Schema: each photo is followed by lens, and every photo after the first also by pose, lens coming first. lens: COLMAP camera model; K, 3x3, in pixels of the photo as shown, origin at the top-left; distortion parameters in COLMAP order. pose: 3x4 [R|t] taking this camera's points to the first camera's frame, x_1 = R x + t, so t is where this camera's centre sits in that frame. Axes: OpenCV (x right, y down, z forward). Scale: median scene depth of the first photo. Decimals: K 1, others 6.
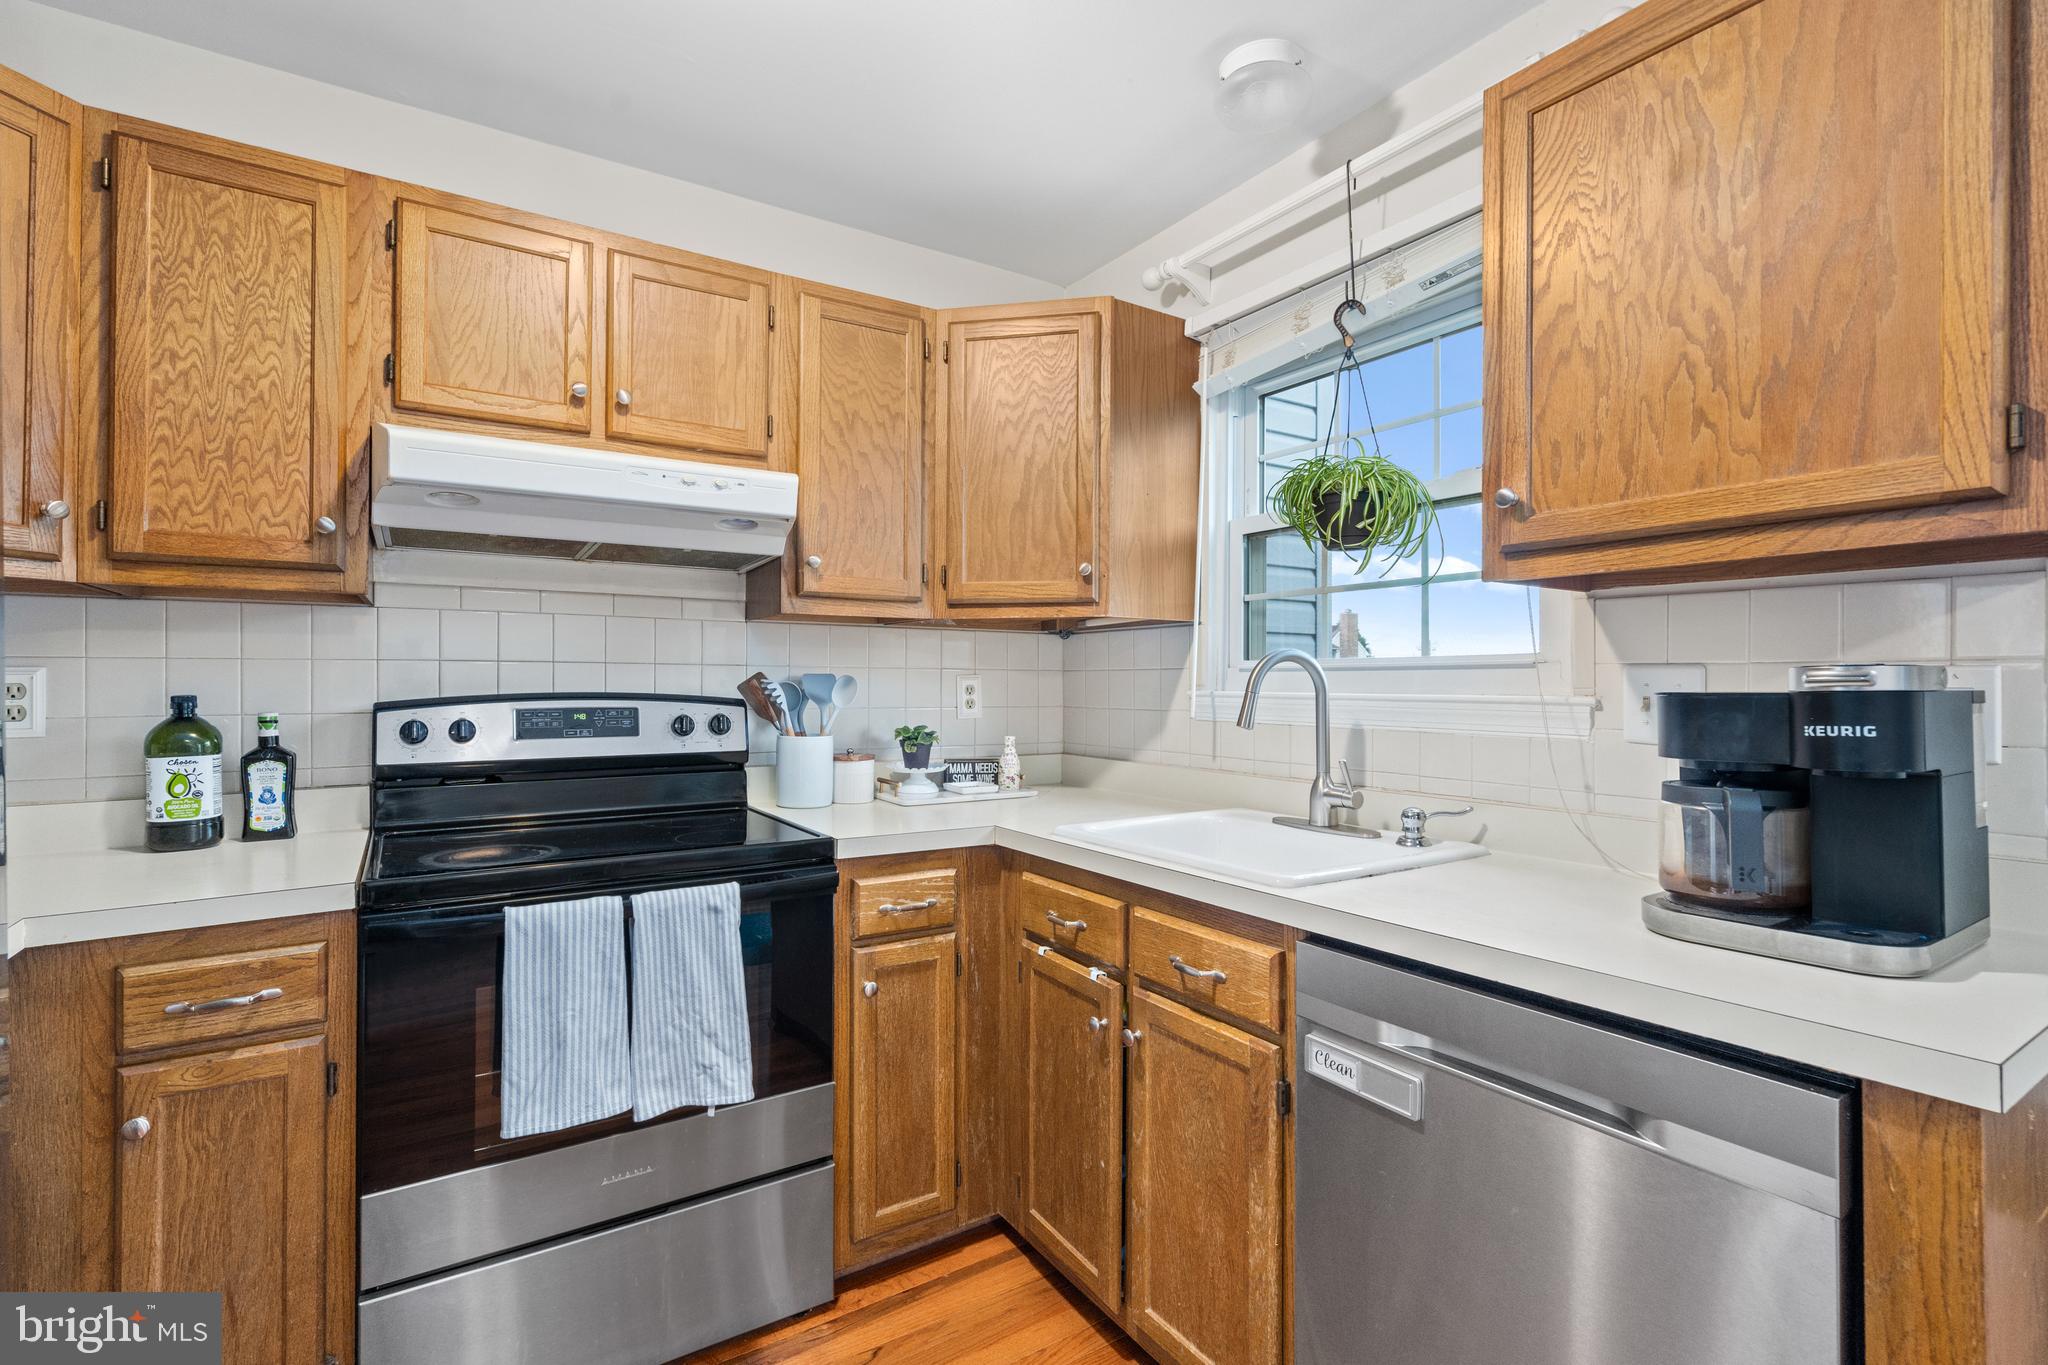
lens RADIAL K [[938.6, 0, 1029.0], [0, 938.6, 675.9], [0, 0, 1]] dist [-0.007215, 0.002248]
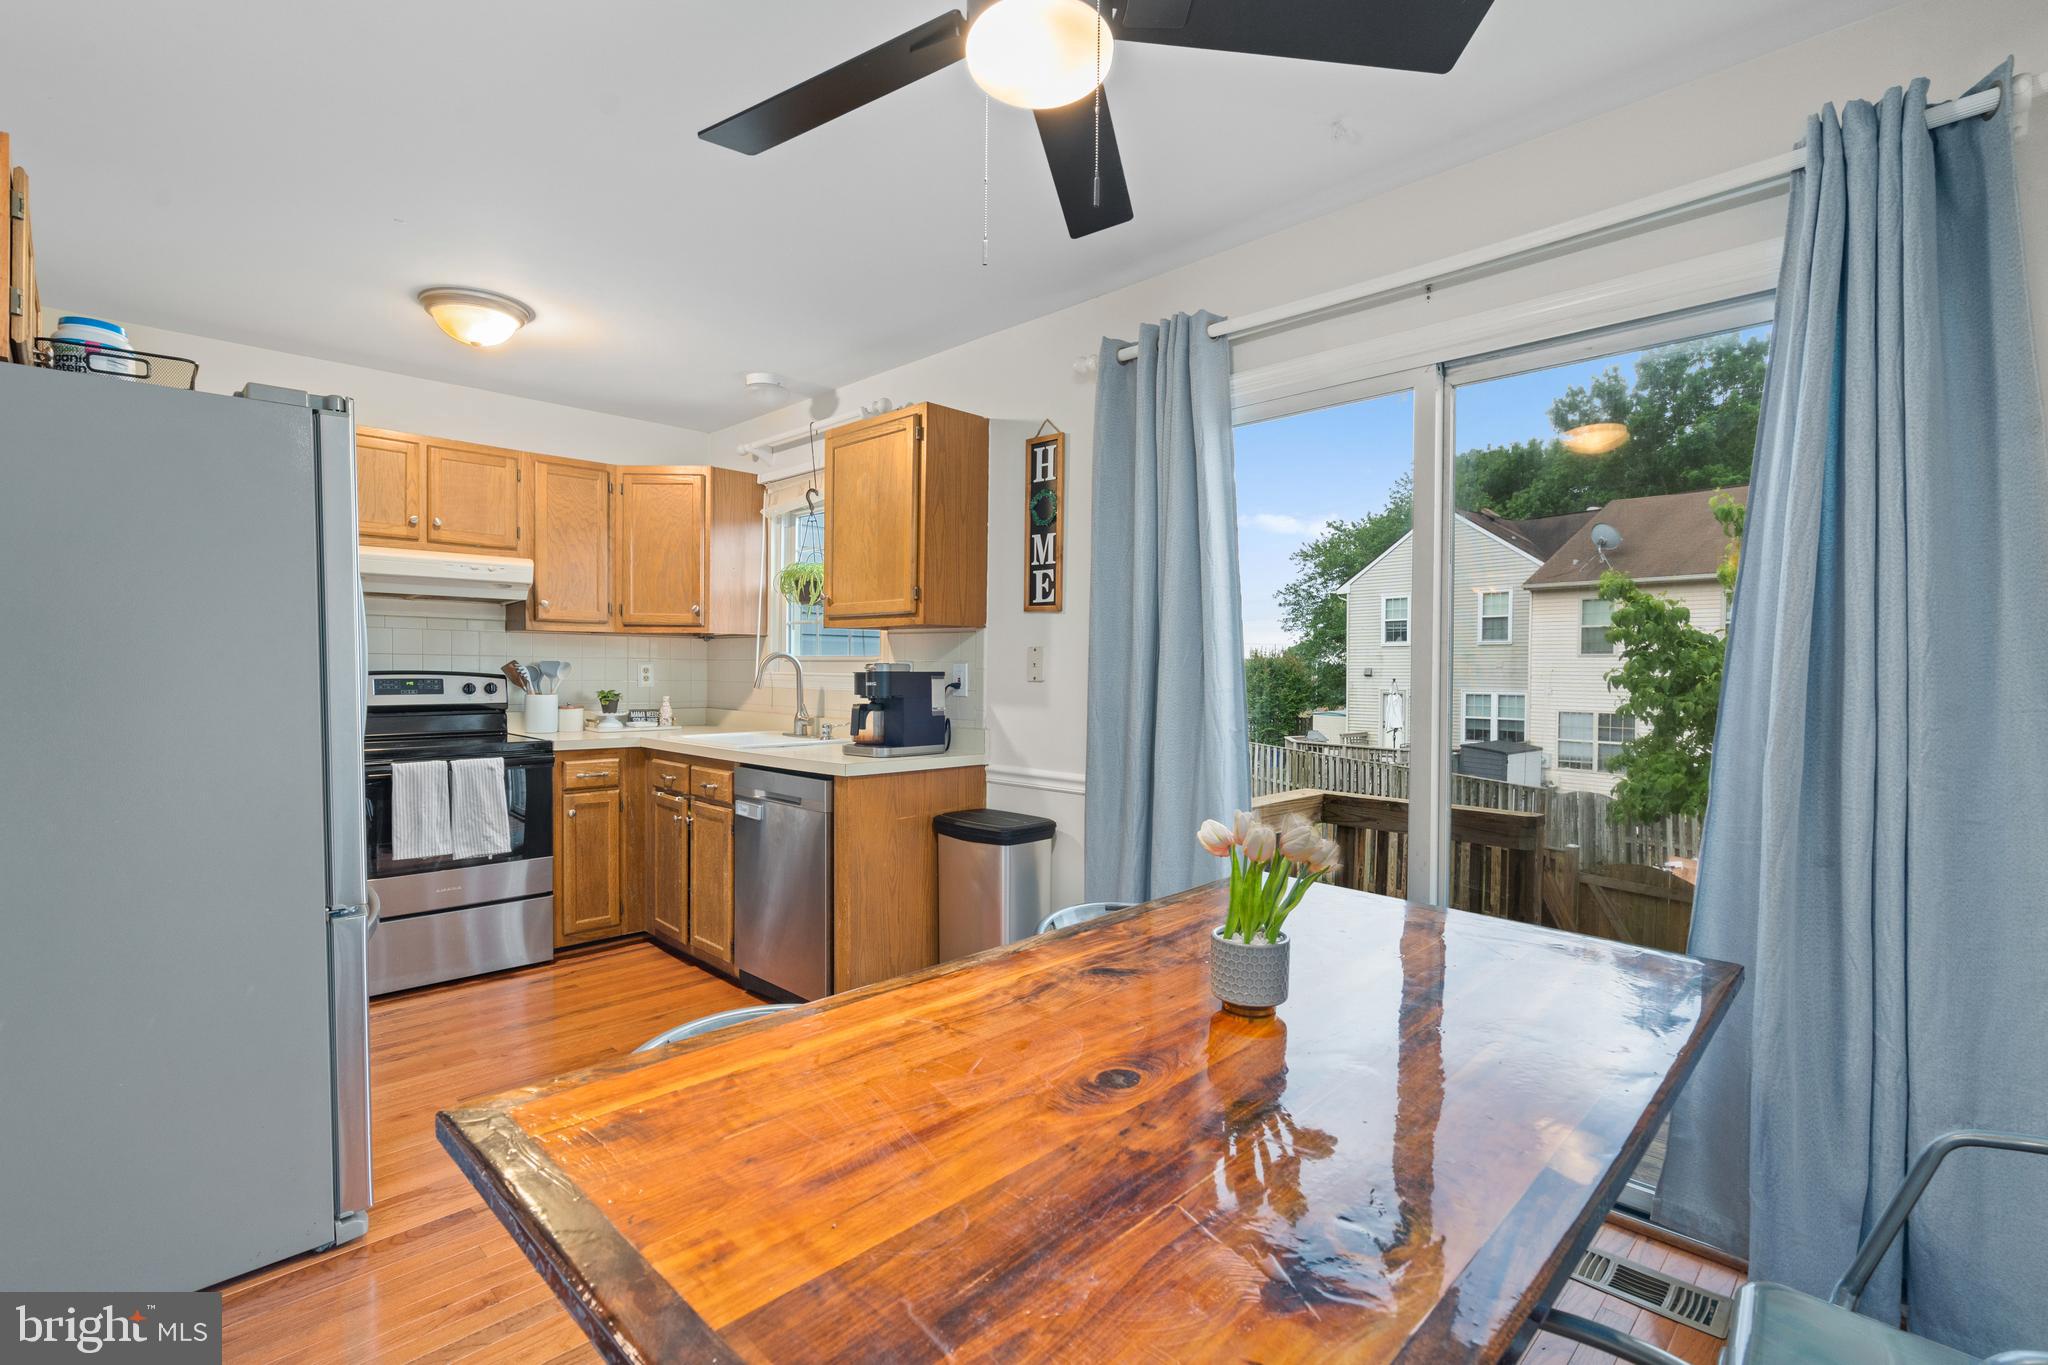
lens RADIAL K [[938.6, 0, 1025.5], [0, 938.6, 687.5], [0, 0, 1]] dist [-0.007215, 0.002248]
pose [[0.977749, 0.001560, 0.209772, 0.352336], [-0.008214, 0.999490, 0.030848, -0.017396], [-0.209617, -0.031885, 0.977263, -1.151548]]
